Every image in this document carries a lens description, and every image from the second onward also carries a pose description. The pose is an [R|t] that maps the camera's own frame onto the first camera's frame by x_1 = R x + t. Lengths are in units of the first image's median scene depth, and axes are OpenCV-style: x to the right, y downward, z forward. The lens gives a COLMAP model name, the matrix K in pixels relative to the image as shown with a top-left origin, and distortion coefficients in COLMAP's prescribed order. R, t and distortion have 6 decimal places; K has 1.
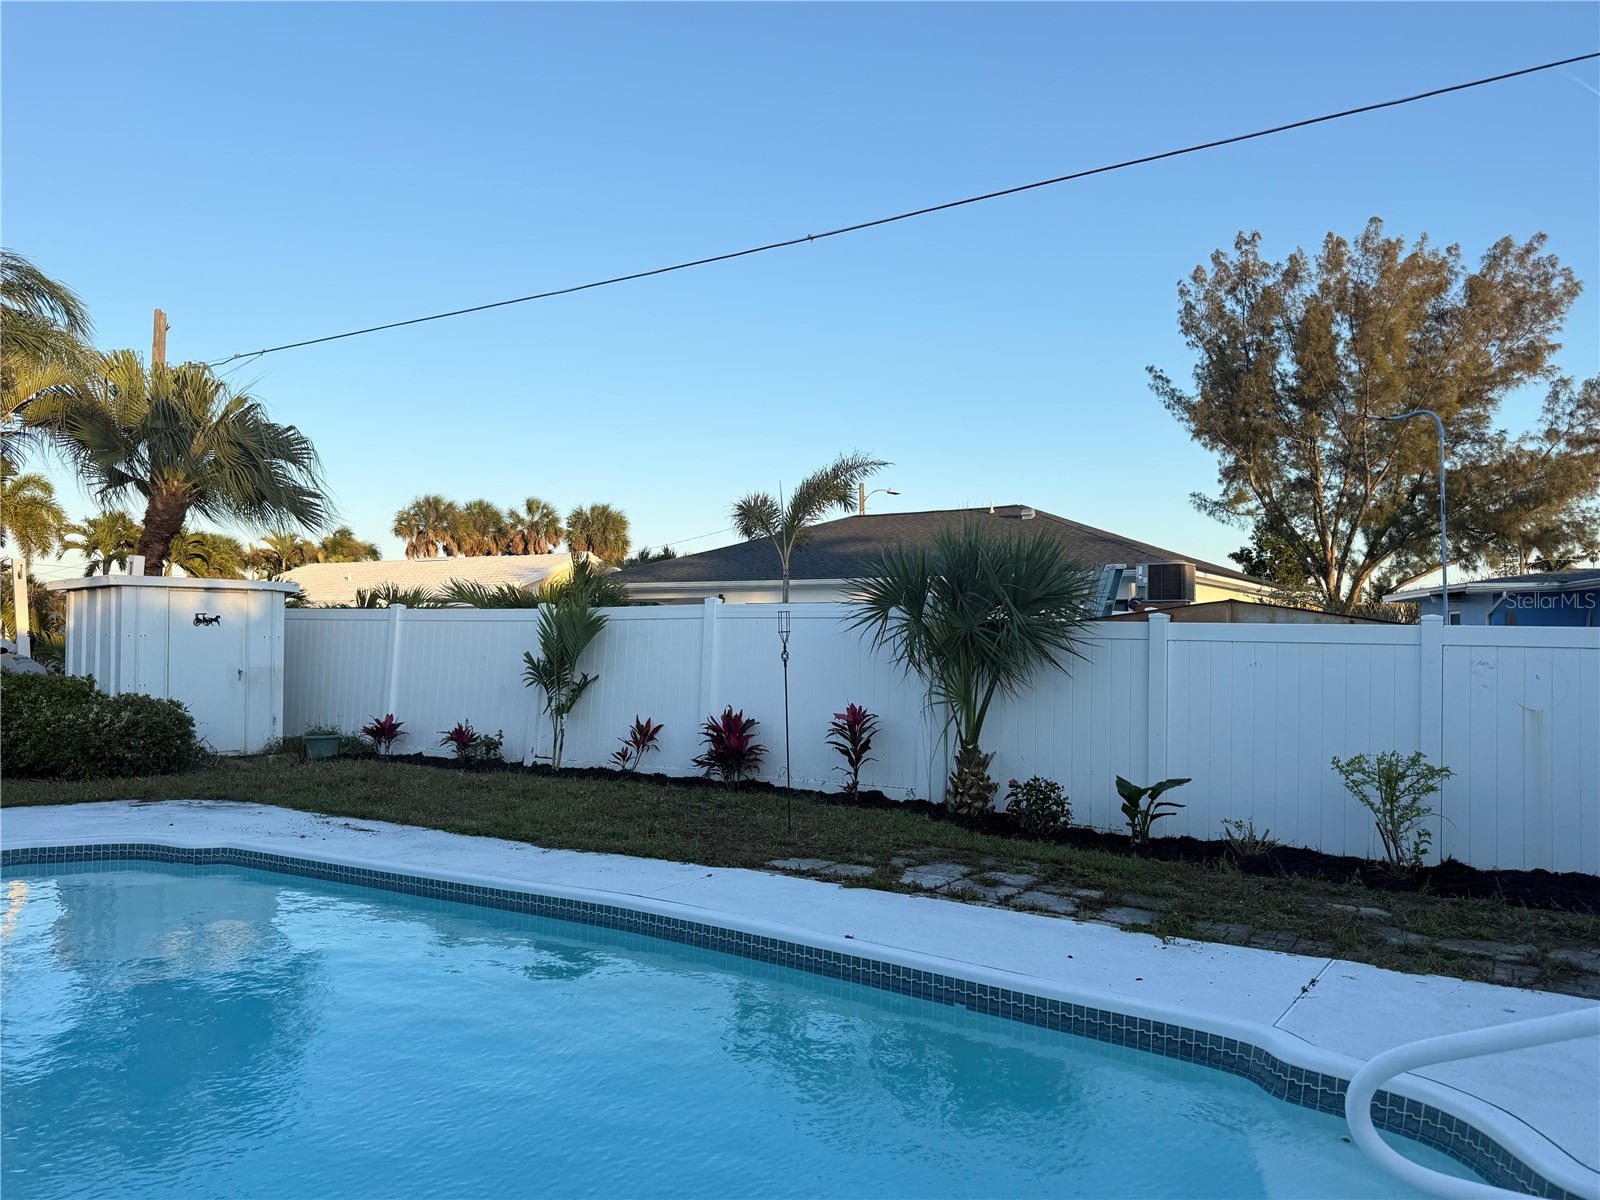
lens RADIAL K [[1108.6, 0, 805.8], [0, 1108.6, 605.7], [0, 0, 1]] dist [0.047602, -0.051252]
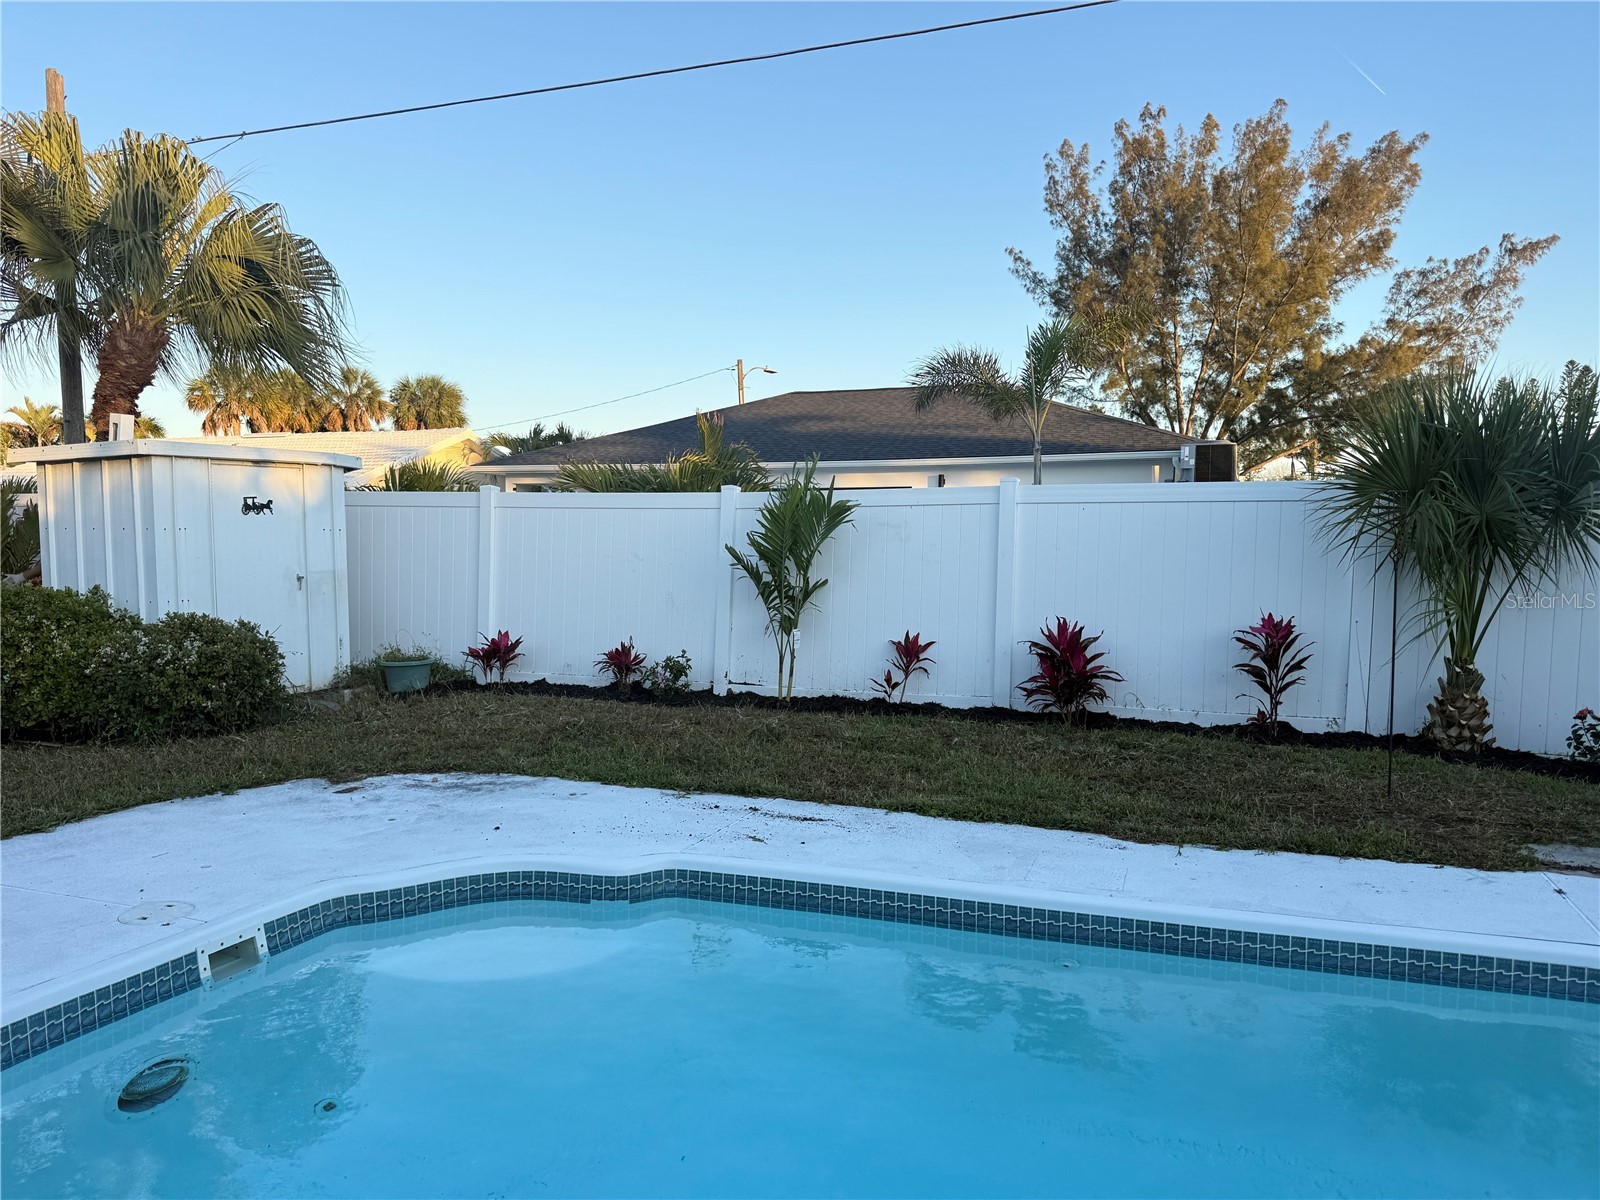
lens RADIAL K [[1121.2, 0, 821.1], [0, 1121.2, 605.0], [0, 0, 1]] dist [0.043497, -0.049925]
pose [[0.981097, -0.019197, 0.192561, -0.322786], [-0.000284, 0.994923, 0.100635, 0.002738], [-0.193515, -0.098788, 0.976111, 0.224512]]
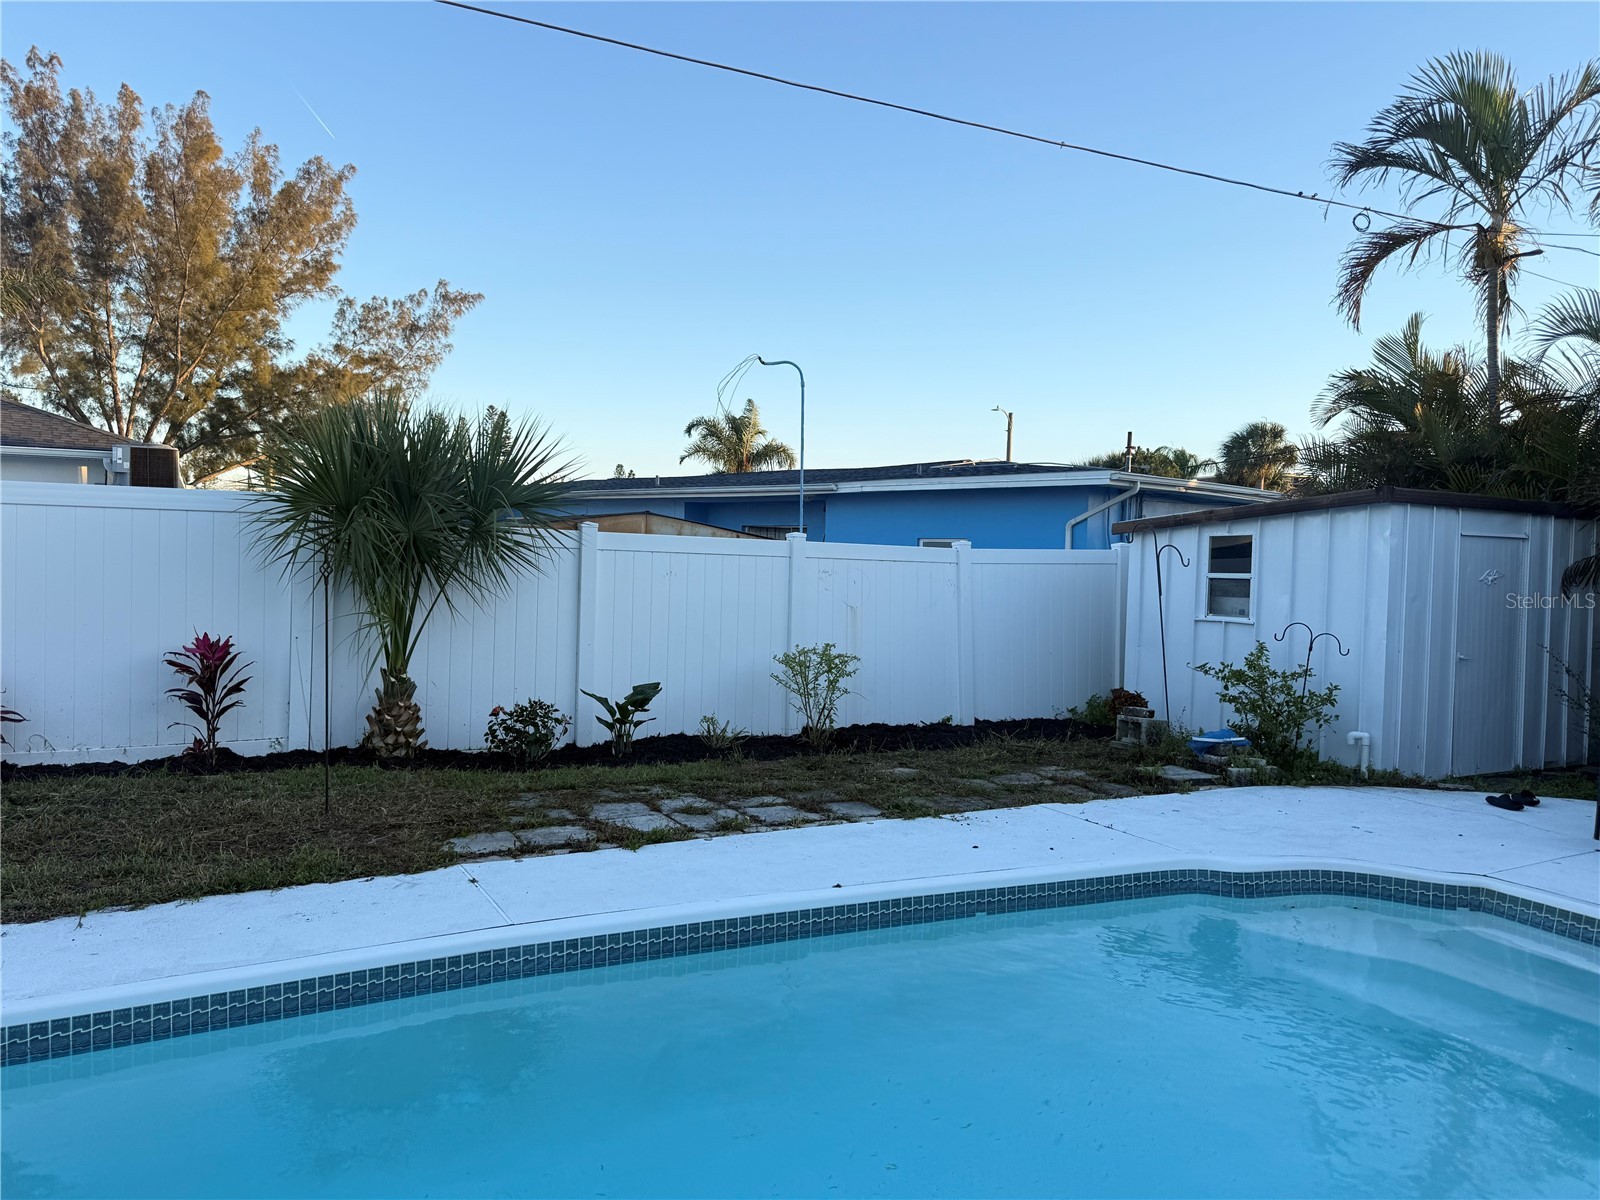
lens RADIAL K [[1108.6, 0, 805.8], [0, 1108.6, 605.7], [0, 0, 1]] dist [0.047602, -0.051252]
pose [[0.497903, -0.035952, 0.866487, -0.301768], [-0.045693, 0.996665, 0.067610, 0.003597], [-0.866028, -0.073256, 0.494599, 0.236453]]
